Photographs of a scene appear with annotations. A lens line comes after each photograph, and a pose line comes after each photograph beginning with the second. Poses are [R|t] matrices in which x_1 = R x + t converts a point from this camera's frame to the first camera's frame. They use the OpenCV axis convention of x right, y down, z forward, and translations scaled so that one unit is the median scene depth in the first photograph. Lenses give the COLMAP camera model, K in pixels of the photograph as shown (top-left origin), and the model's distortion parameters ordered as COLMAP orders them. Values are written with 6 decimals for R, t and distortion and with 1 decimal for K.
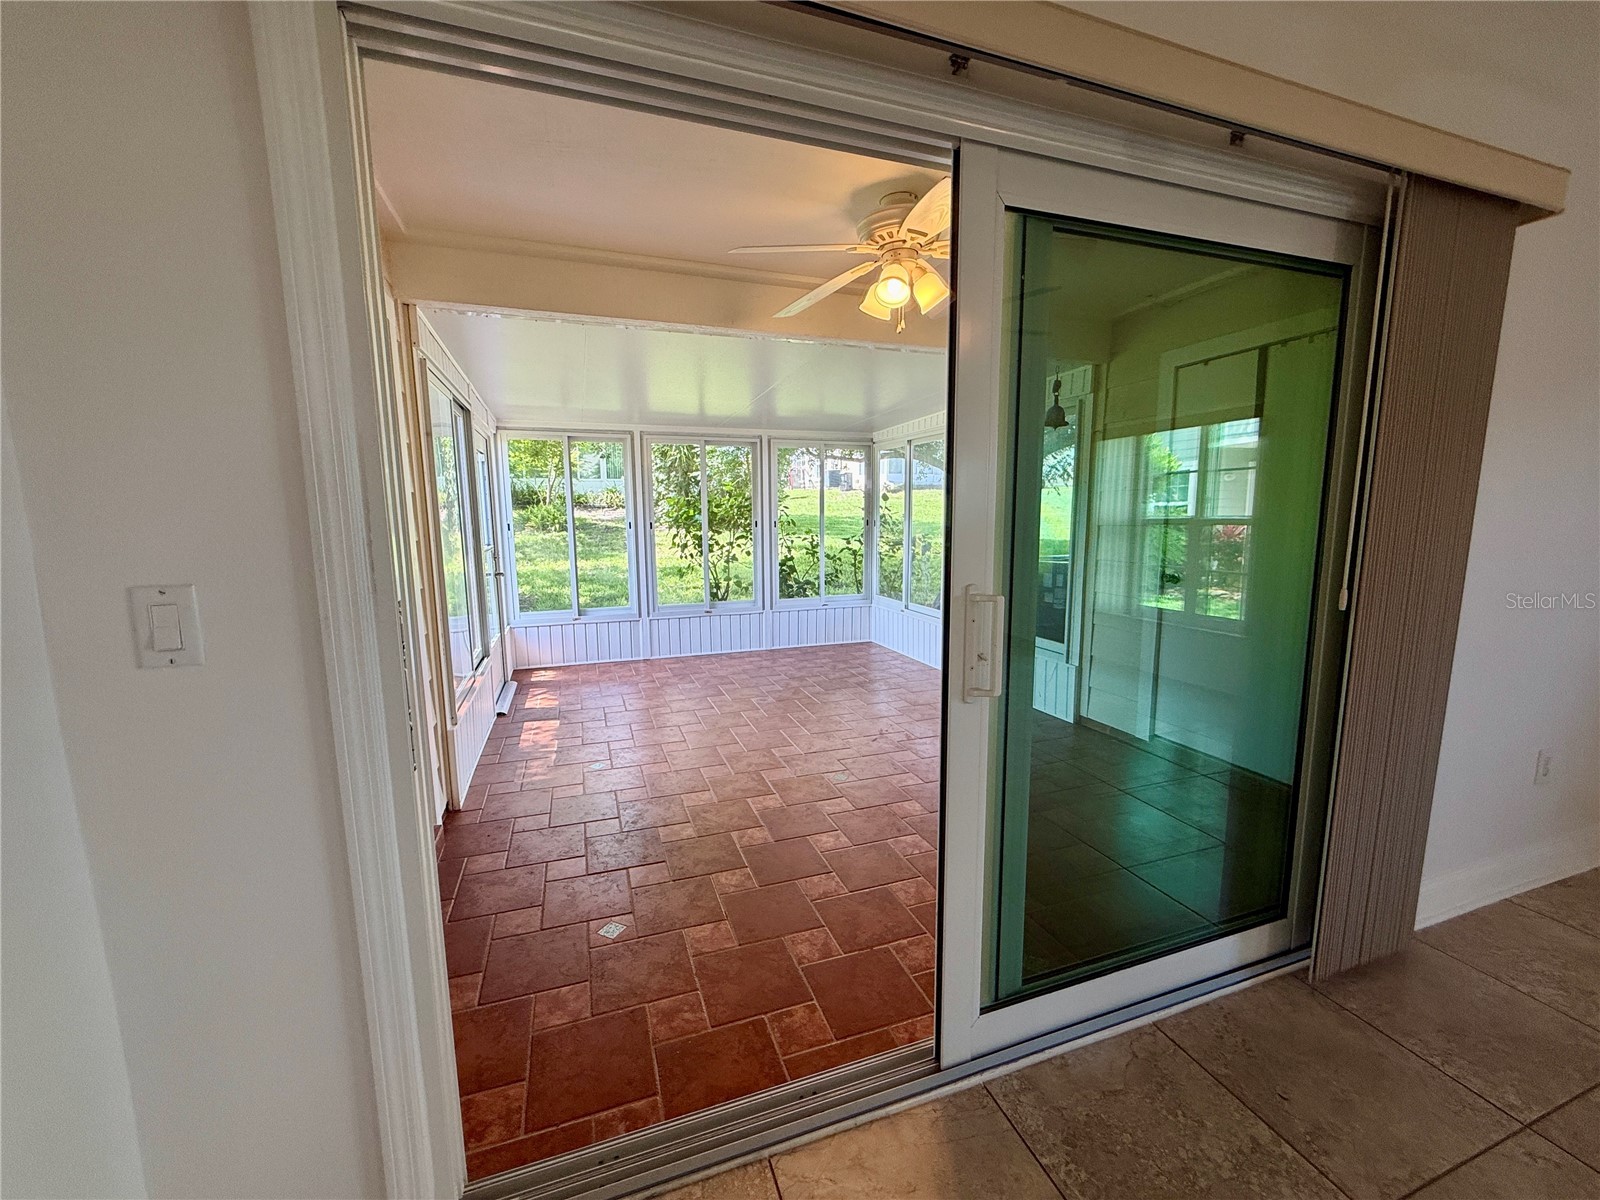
lens RADIAL K [[633.9, 0, 797.4], [0, 633.9, 602.0], [0, 0, 1]] dist [-0.011166, -0.000026]
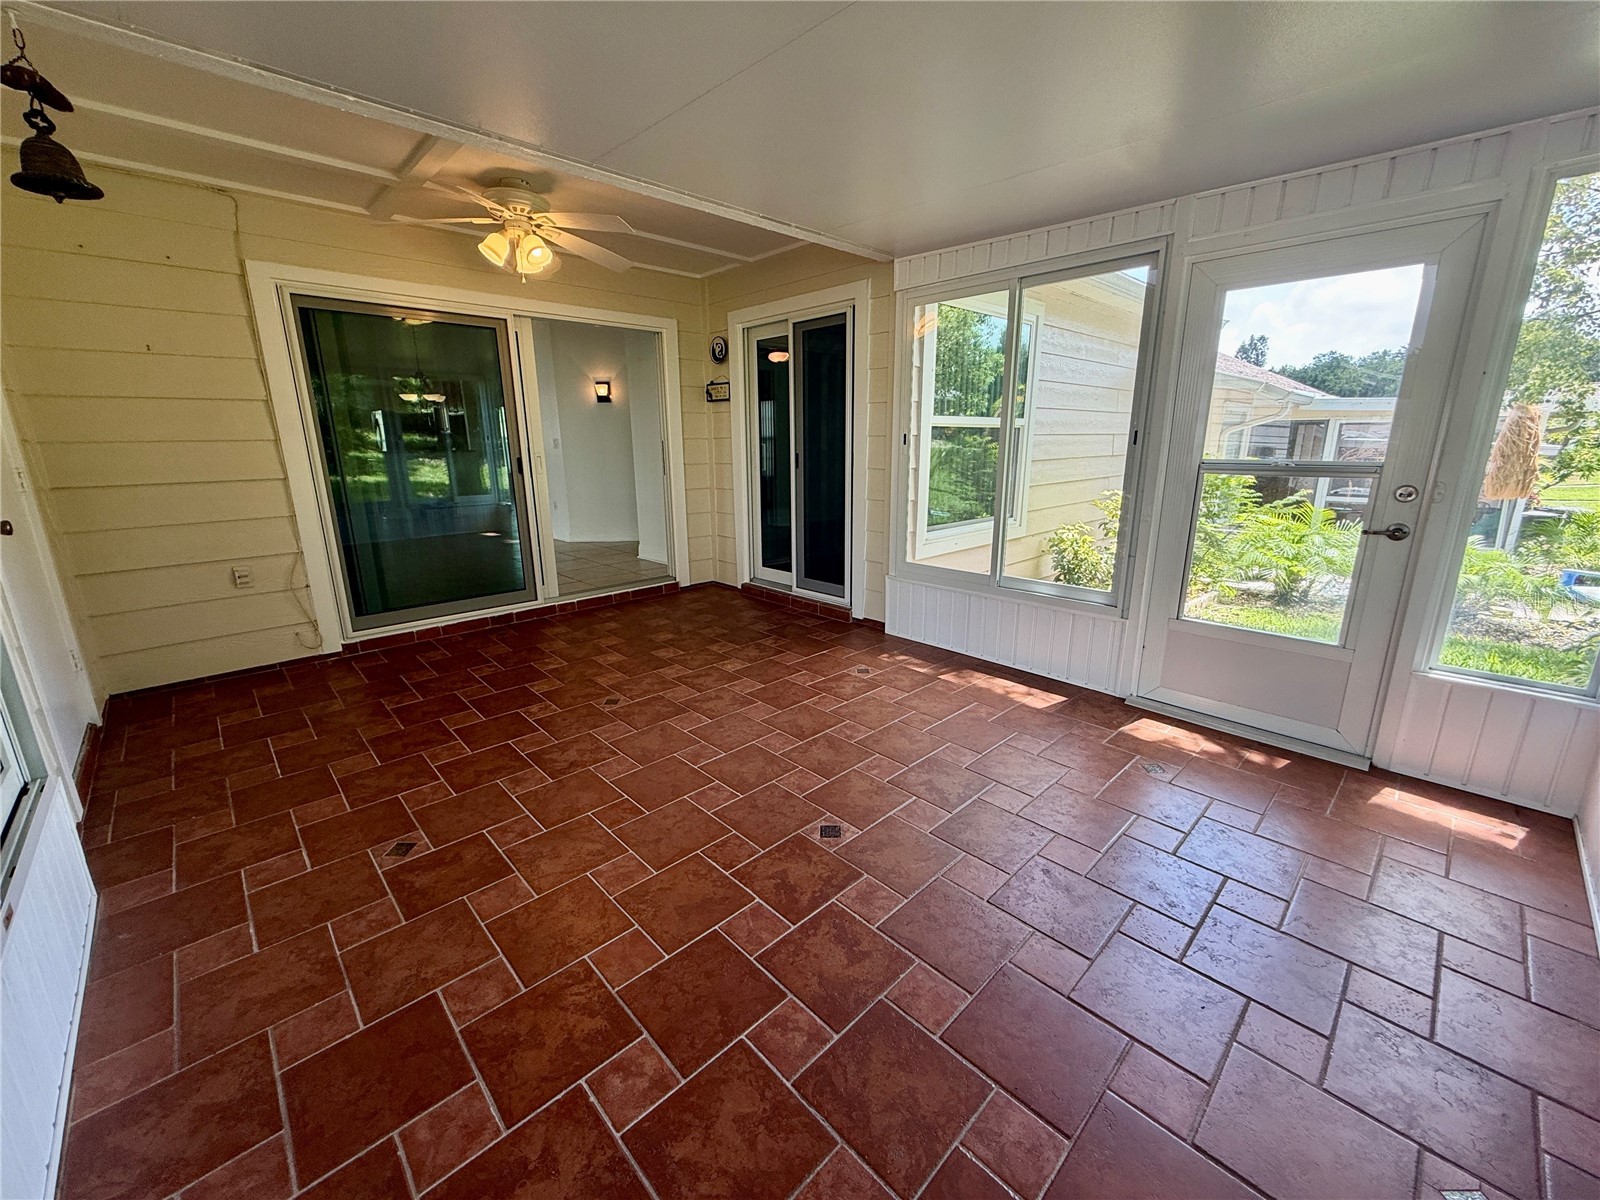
lens RADIAL K [[633.9, 0, 797.3], [0, 633.9, 600.0], [0, 0, 1]] dist [-0.011166, -0.000026]
pose [[-0.909214, 0.114256, -0.400345, 0.142906], [-0.044847, 0.929132, 0.367018, -0.177950], [0.413908, 0.351652, -0.839656, 1.489468]]
